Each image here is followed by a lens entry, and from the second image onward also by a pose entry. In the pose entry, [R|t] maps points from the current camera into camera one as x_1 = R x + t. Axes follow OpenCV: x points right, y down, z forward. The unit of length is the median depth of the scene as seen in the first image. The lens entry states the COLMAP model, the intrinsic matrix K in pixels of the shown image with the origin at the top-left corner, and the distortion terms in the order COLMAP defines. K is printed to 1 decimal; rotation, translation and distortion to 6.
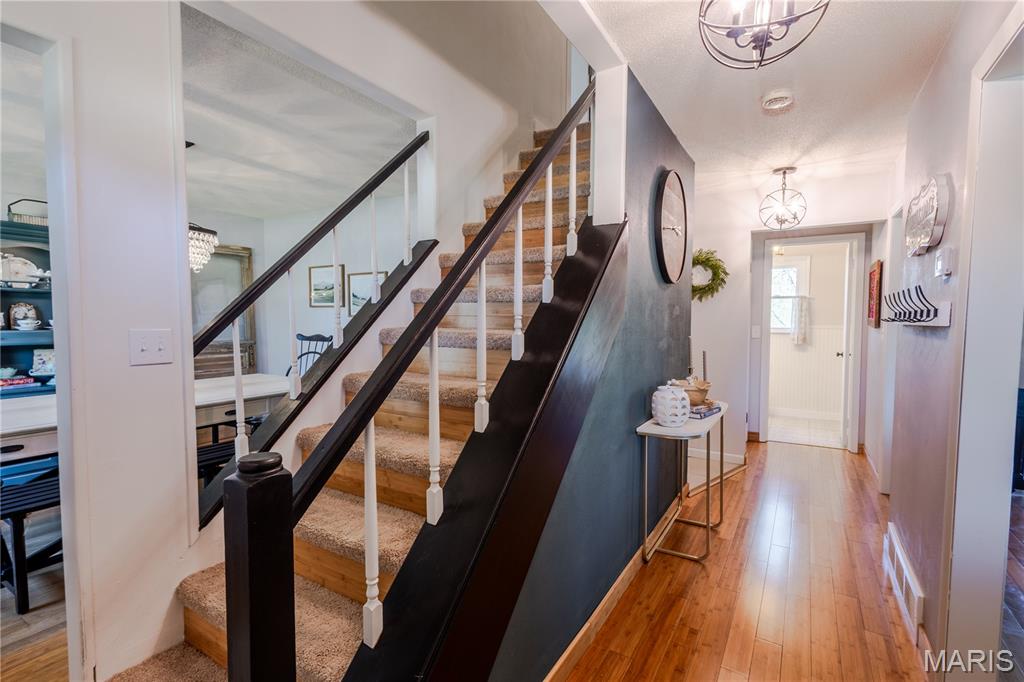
lens RADIAL K [[472.0, 0, 512.0], [0, 472.0, 341.0], [0, 0, 1]] dist [0.008855, 0.000184]
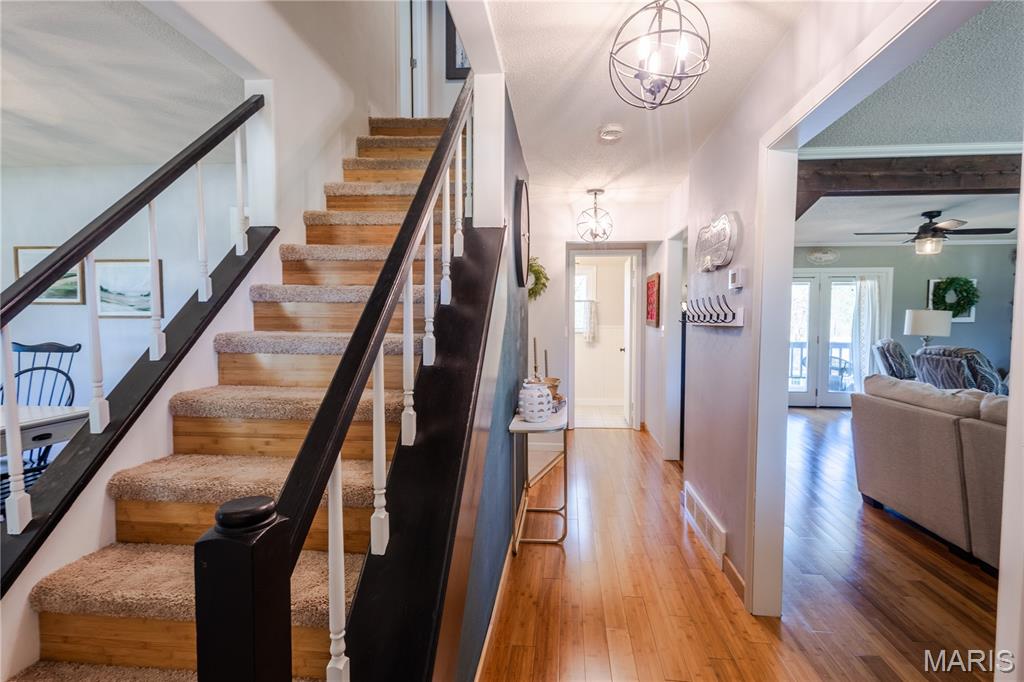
lens RADIAL K [[488.7, 0, 512.0], [0, 488.7, 341.0], [0, 0, 1]] dist [0.008530, 0.000201]
pose [[0.894490, -0.020385, 0.446623, -0.175145], [0.021827, 0.999760, 0.001916, -0.003978], [-0.446555, 0.008035, 0.894720, 0.033816]]
